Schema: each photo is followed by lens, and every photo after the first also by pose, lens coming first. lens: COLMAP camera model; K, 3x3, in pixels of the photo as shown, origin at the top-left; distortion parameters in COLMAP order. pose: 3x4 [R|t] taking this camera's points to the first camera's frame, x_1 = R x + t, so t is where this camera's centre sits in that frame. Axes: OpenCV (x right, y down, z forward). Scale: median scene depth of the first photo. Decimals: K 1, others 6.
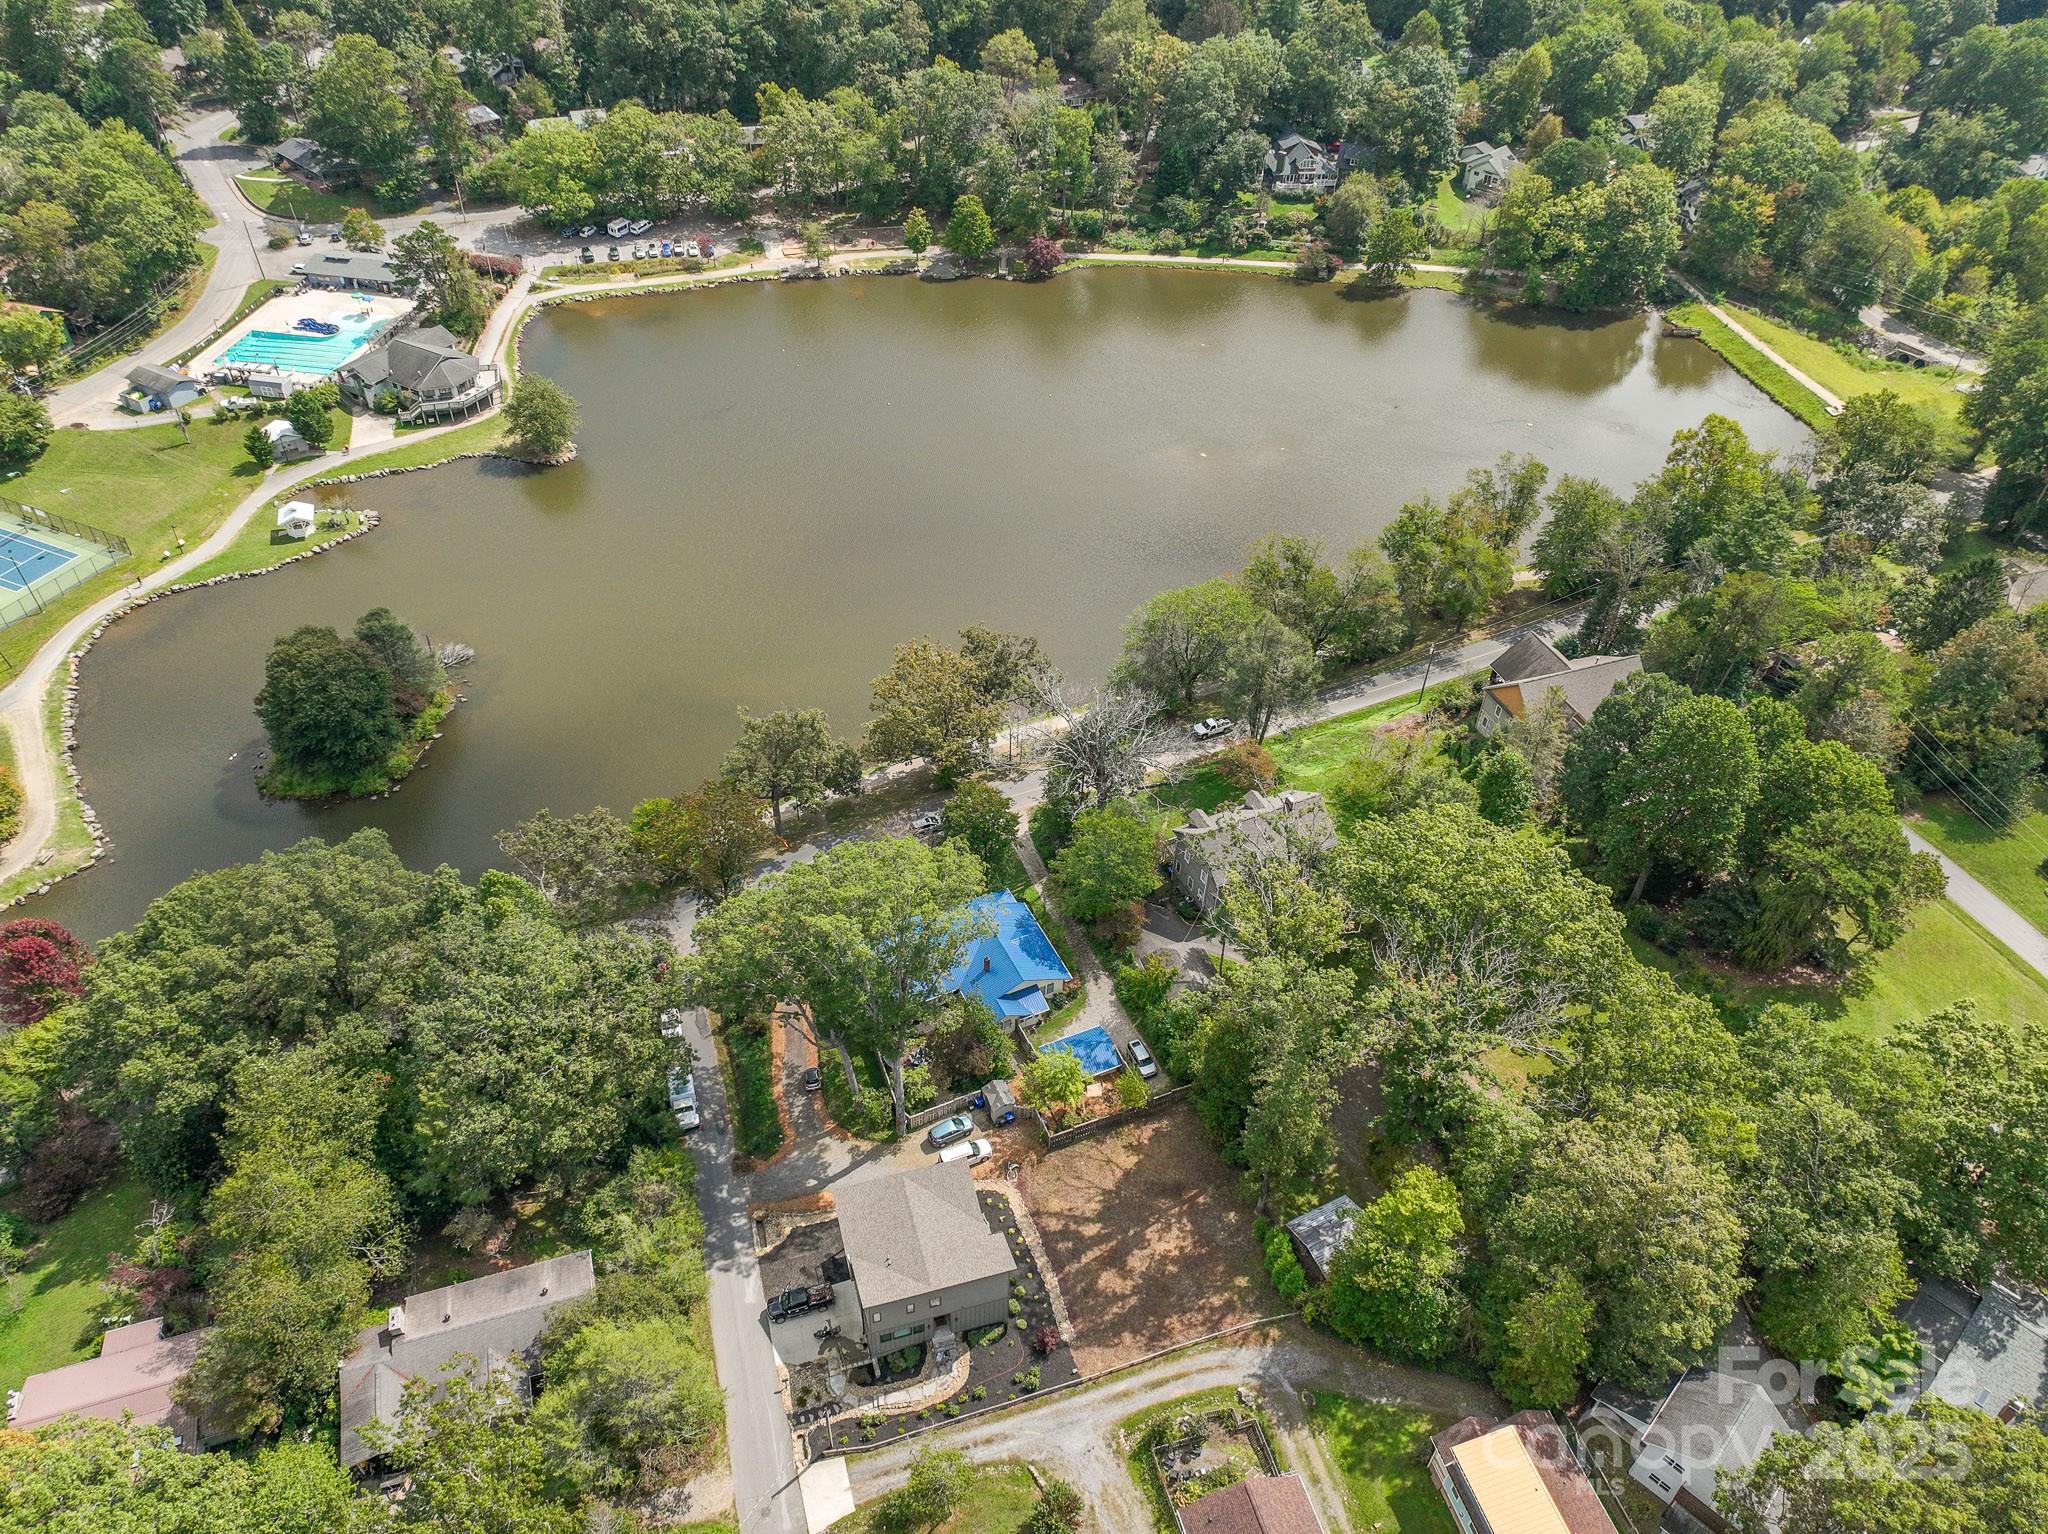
lens RADIAL K [[1438.6, 0, 1019.6], [0, 1438.6, 764.5], [0, 0, 1]] dist [-0.005283, 0.022493]
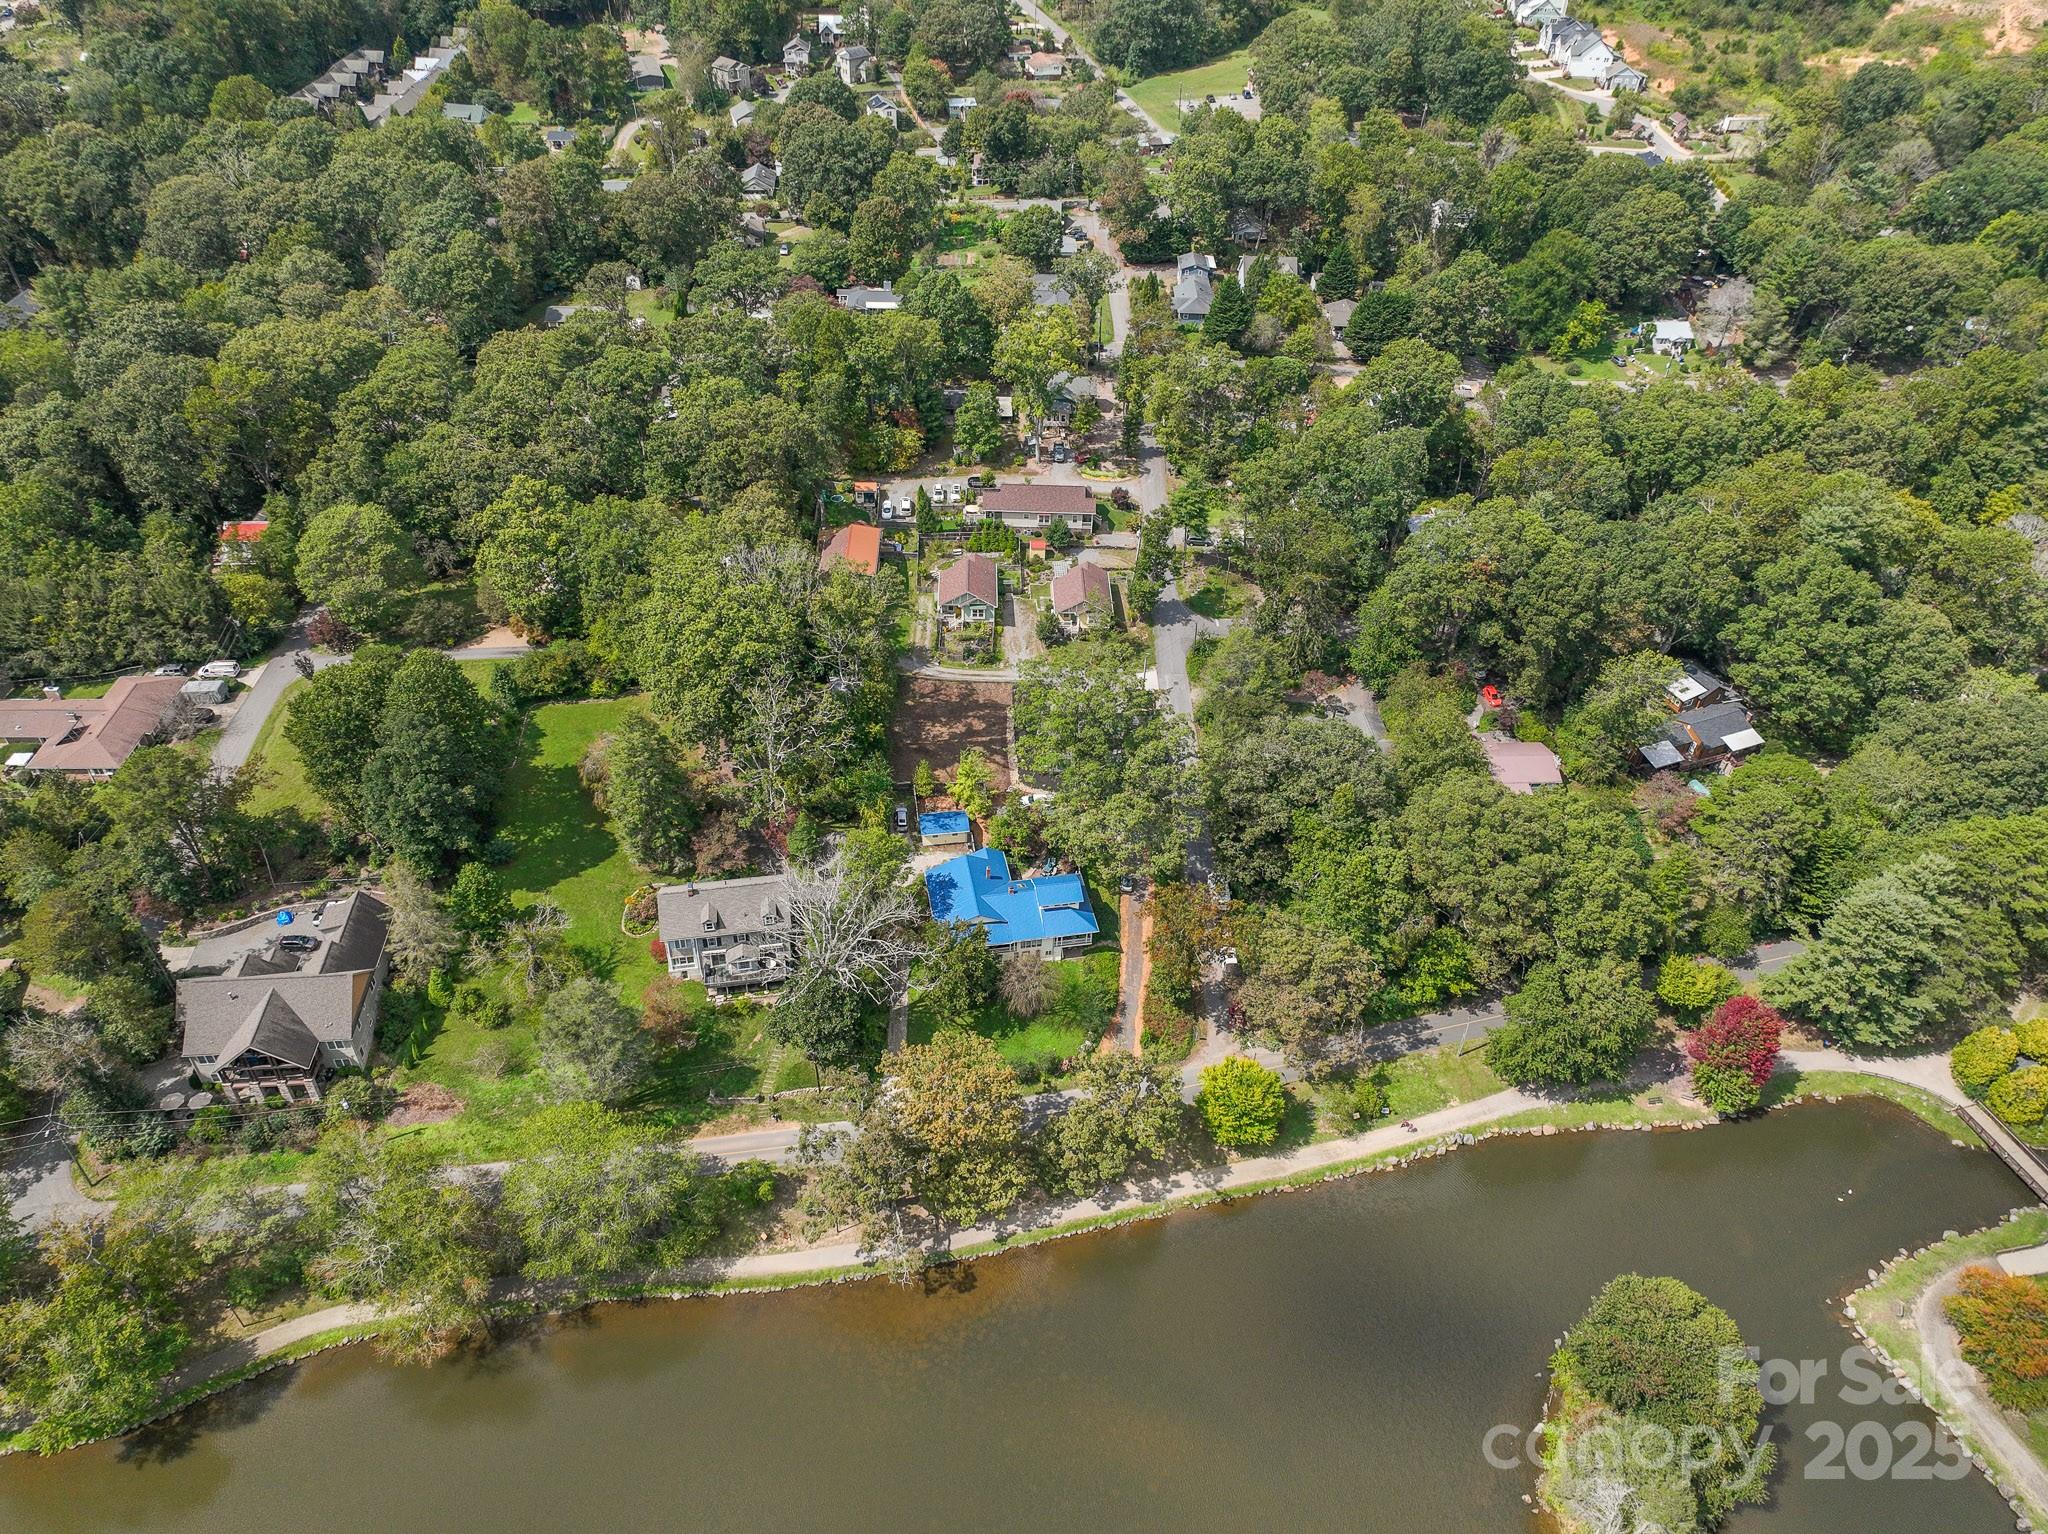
lens RADIAL K [[1438.6, 0, 1020.3], [0, 1438.6, 770.5], [0, 0, 1]] dist [-0.005283, 0.022493]
pose [[-0.963236, -0.213427, 0.163175, -0.116860], [0.128151, 0.168811, 0.977282, -0.550168], [-0.236124, 0.962264, -0.135254, 0.521539]]
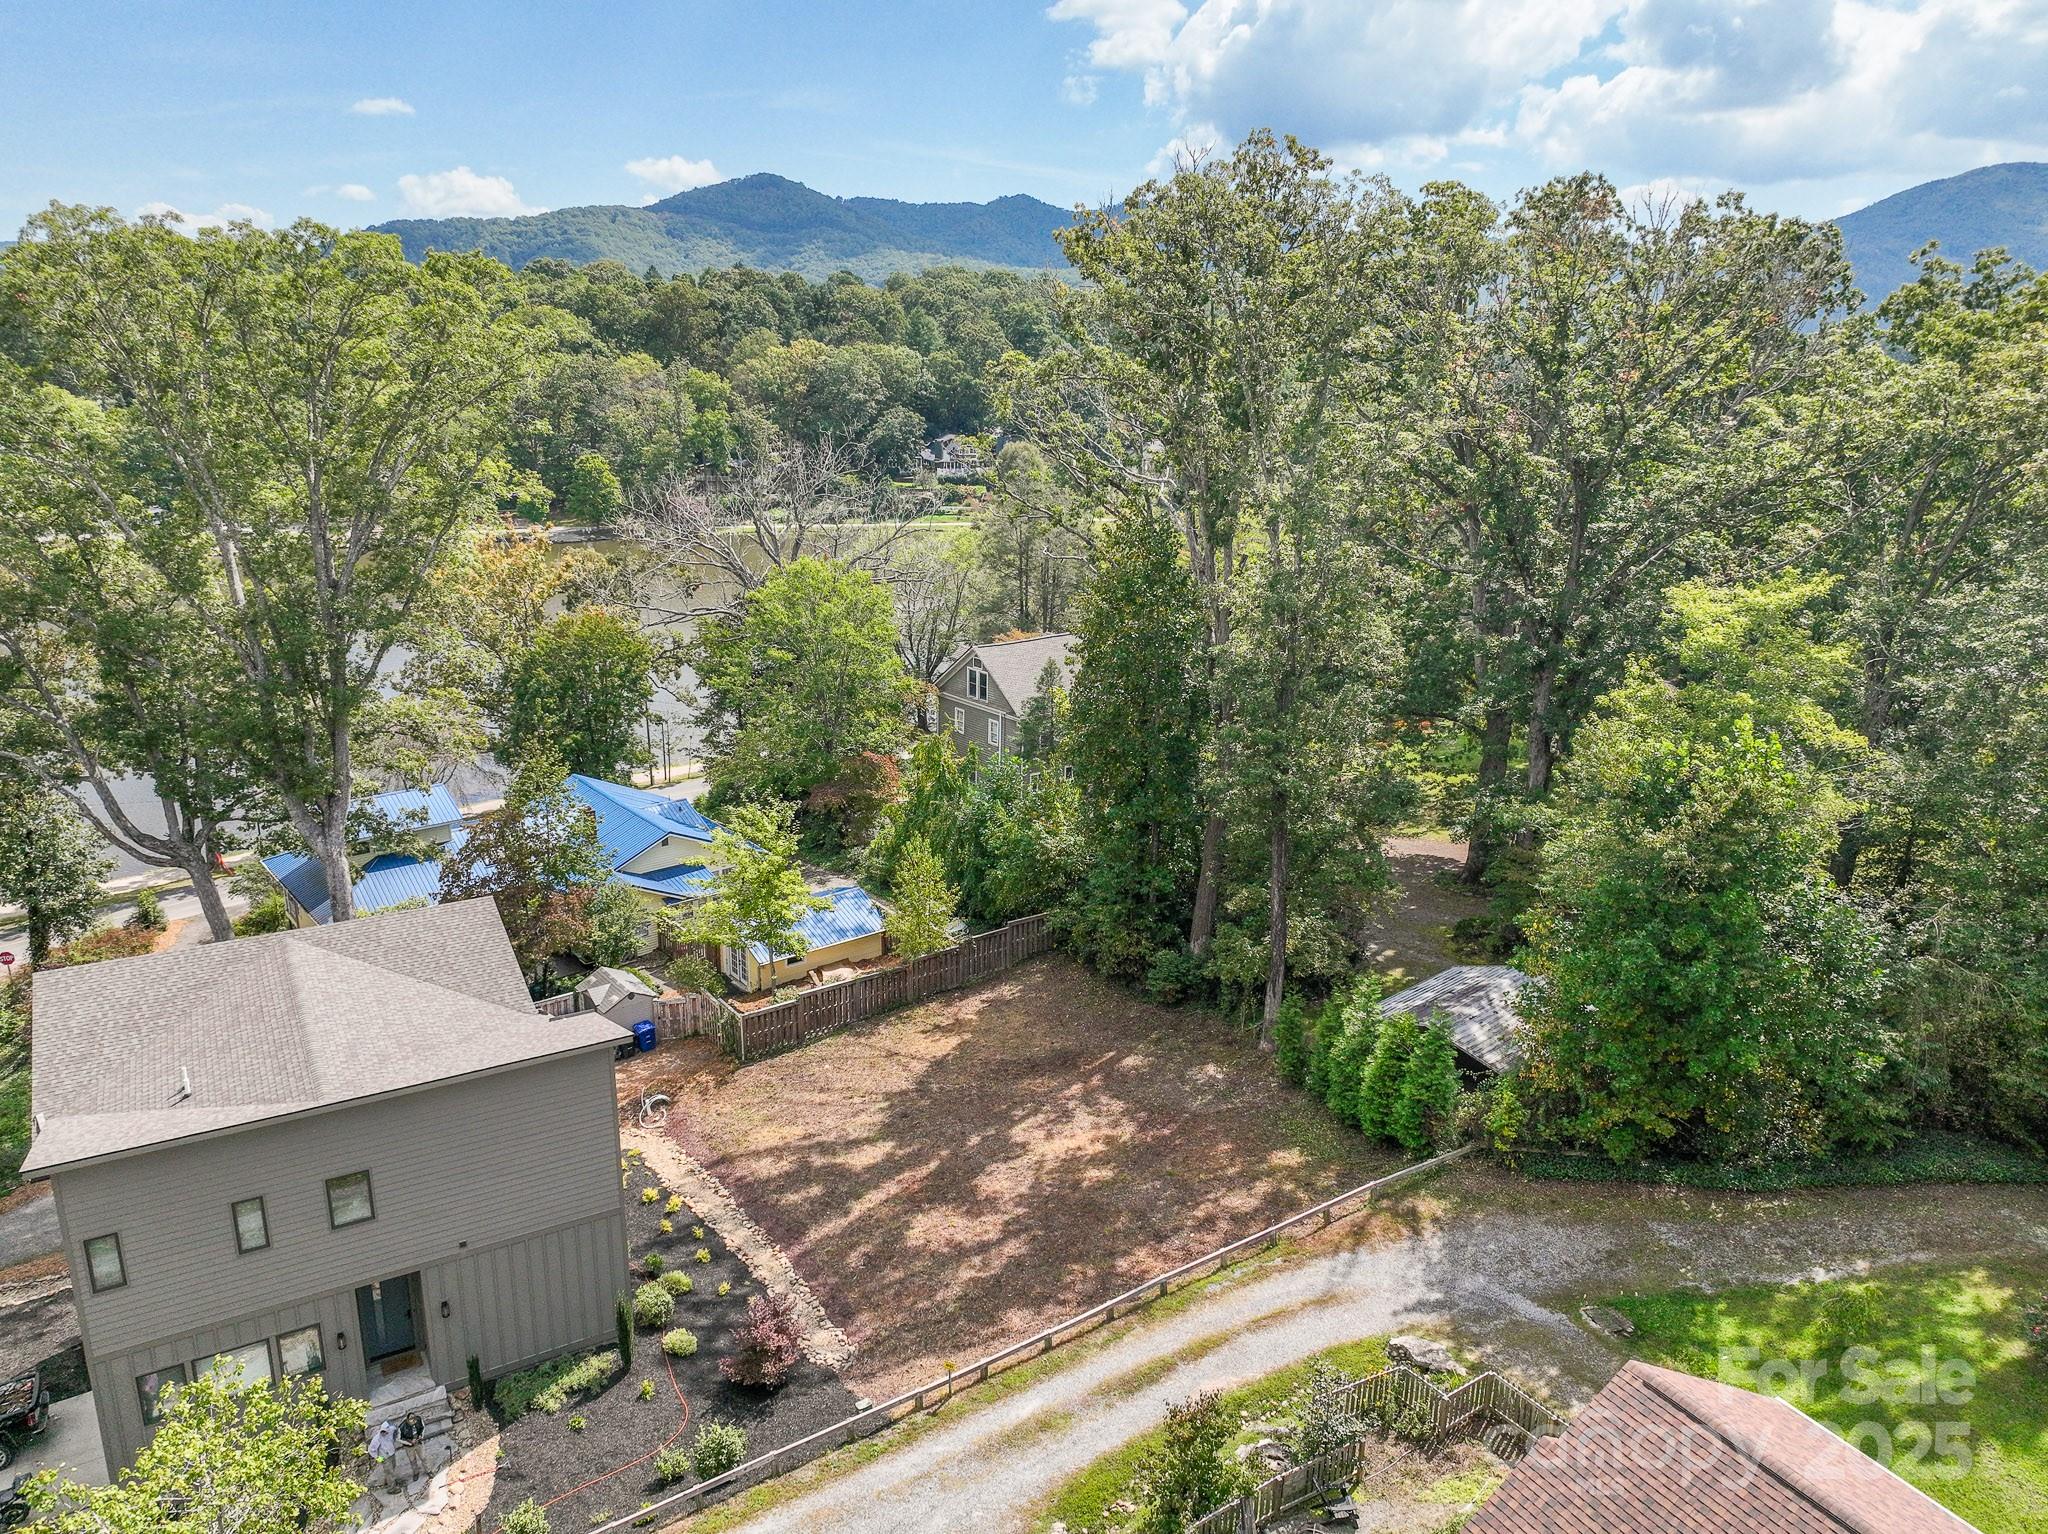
lens RADIAL K [[1438.6, 0, 1021.7], [0, 1438.6, 769.5], [0, 0, 1]] dist [-0.005283, 0.022493]
pose [[0.970837, -0.081369, 0.225511, 0.005036], [0.167496, 0.903203, -0.395183, 0.163077], [-0.171527, 0.421430, 0.890492, 0.257471]]
